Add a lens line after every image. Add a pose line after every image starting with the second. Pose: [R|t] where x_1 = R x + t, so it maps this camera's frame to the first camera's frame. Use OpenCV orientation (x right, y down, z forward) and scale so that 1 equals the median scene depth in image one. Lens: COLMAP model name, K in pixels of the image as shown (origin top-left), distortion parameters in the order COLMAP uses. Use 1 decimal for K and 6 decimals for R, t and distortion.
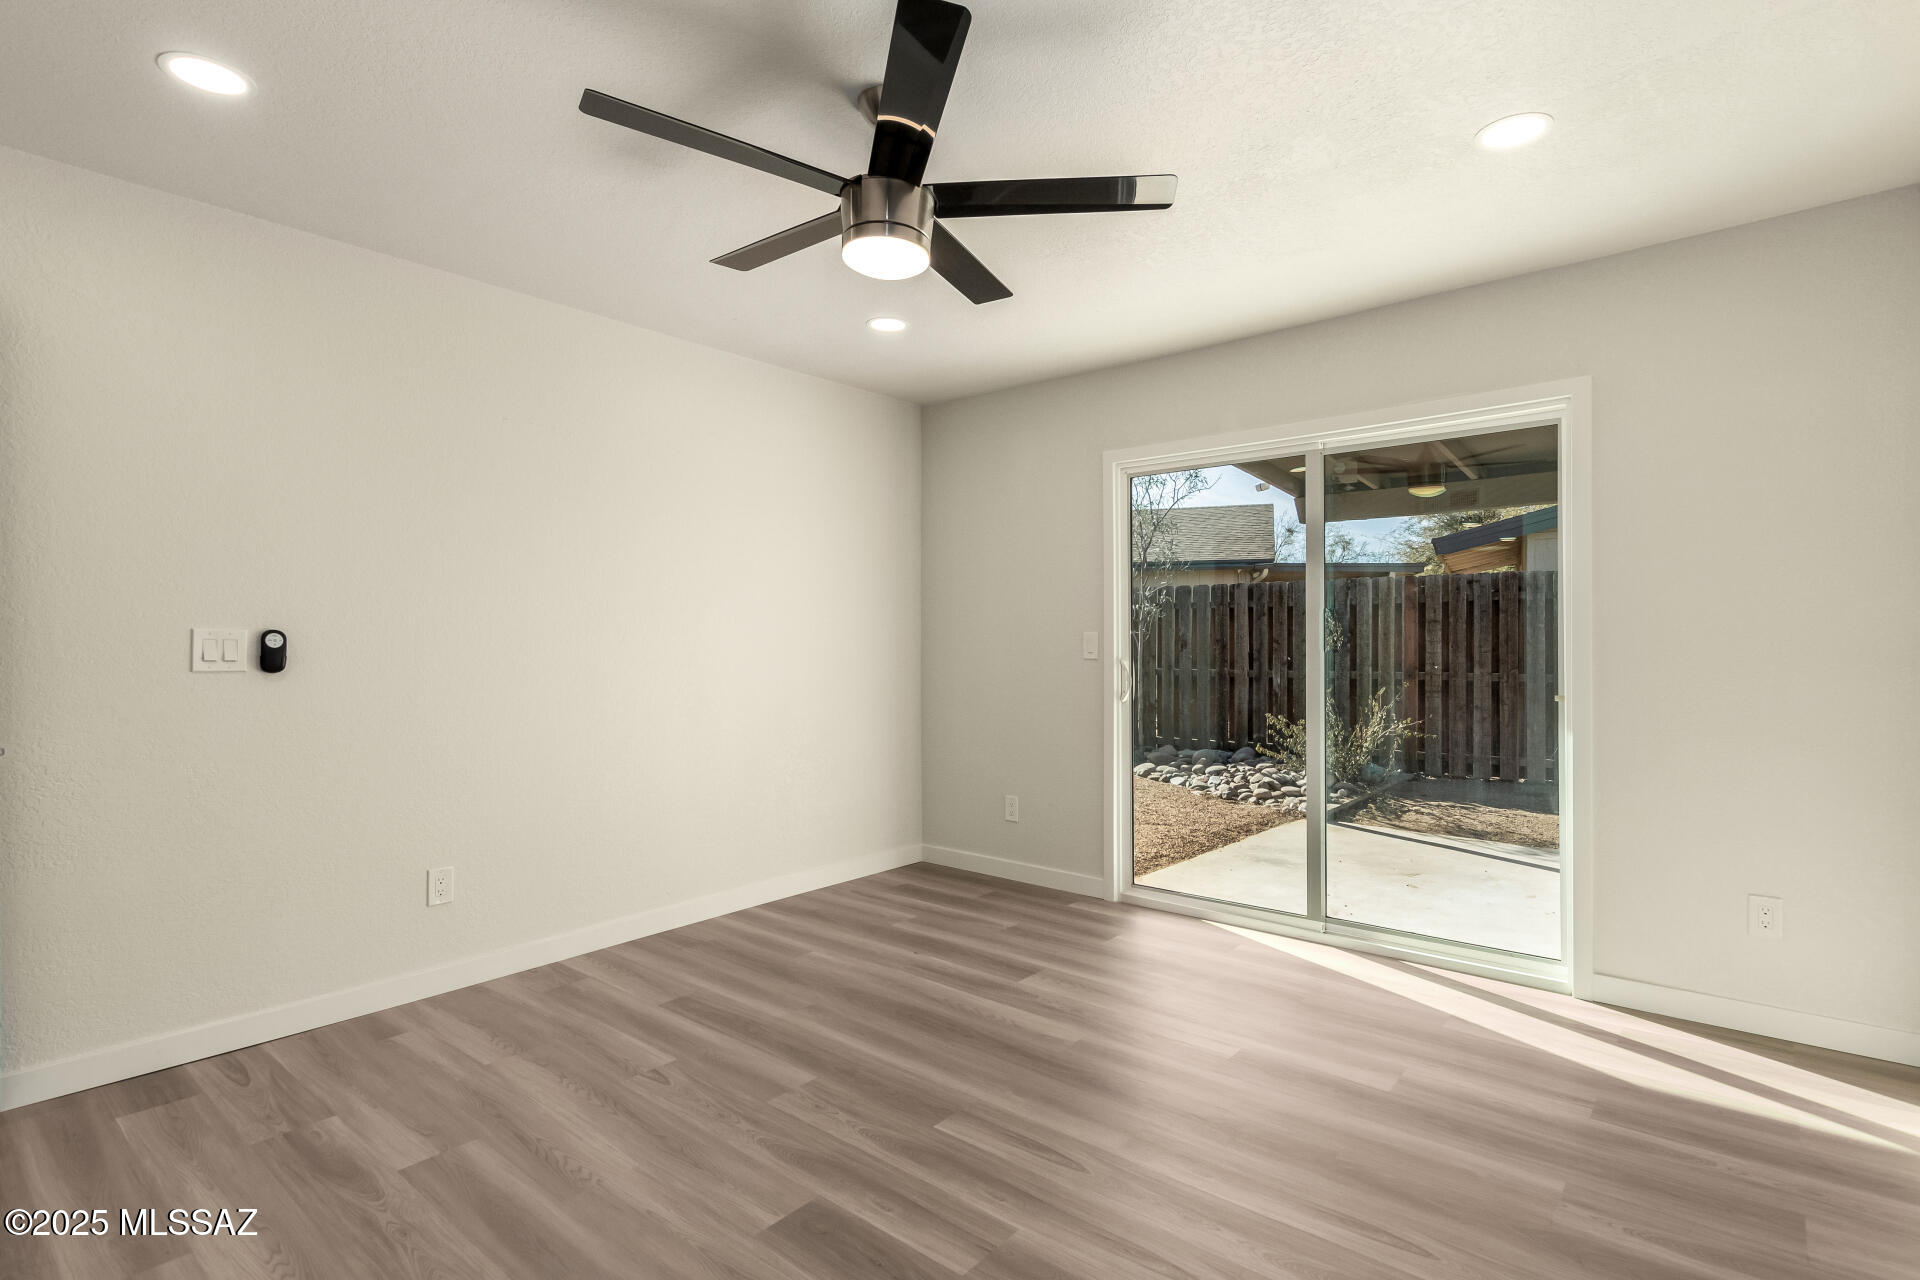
lens RADIAL K [[926.6, 0, 984.4], [0, 926.6, 647.4], [0, 0, 1]] dist [0.002234, -0.006089]
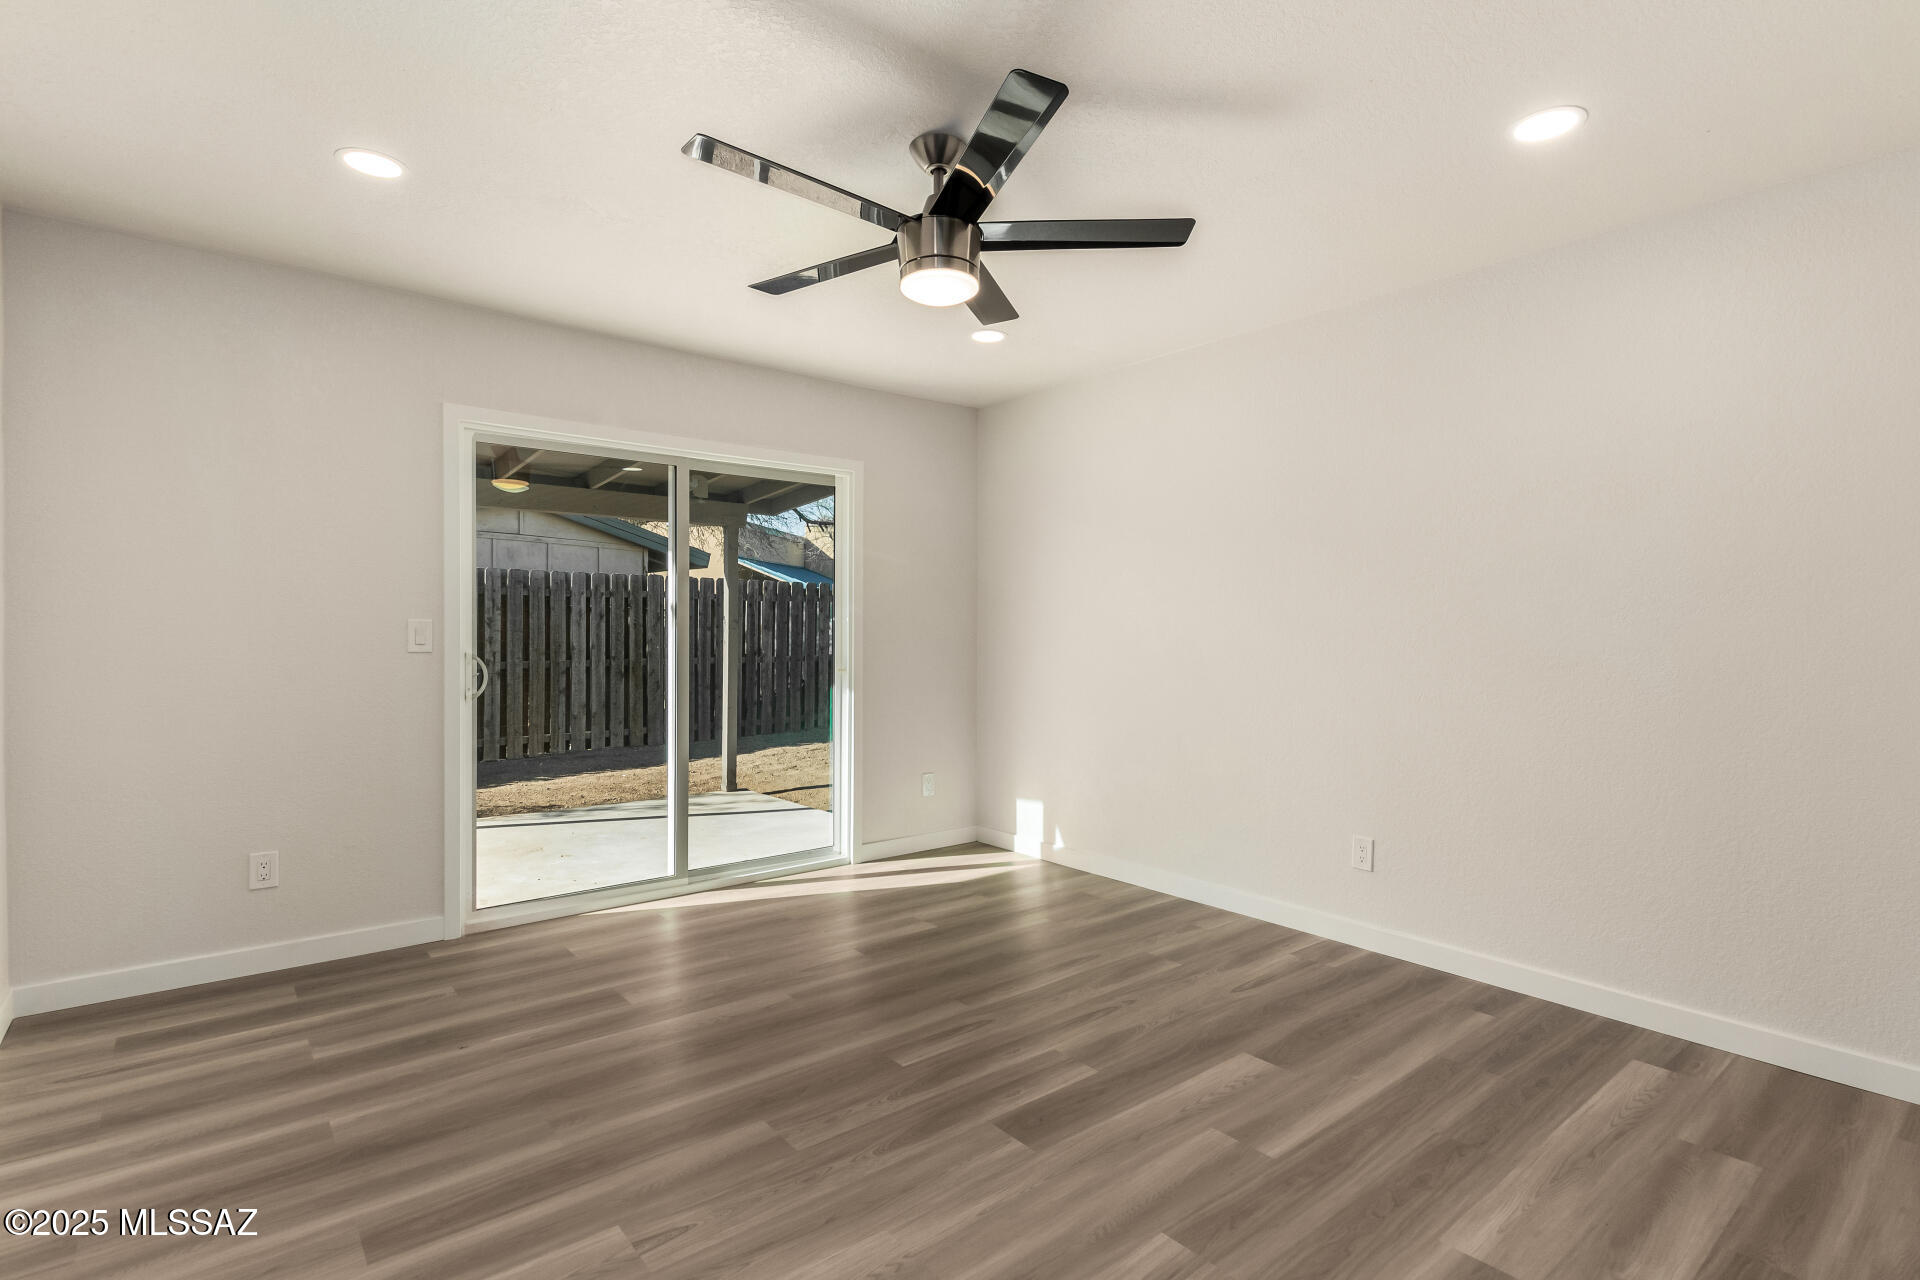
lens RADIAL K [[925.0, 0, 981.3], [0, 925.0, 632.3], [0, 0, 1]] dist [0.012302, -0.004921]
pose [[0.186486, 0.000149, 0.982458, -0.979036], [0.001894, 0.999998, -0.000511, -0.005541], [-0.982456, 0.001956, 0.186485, 0.599306]]
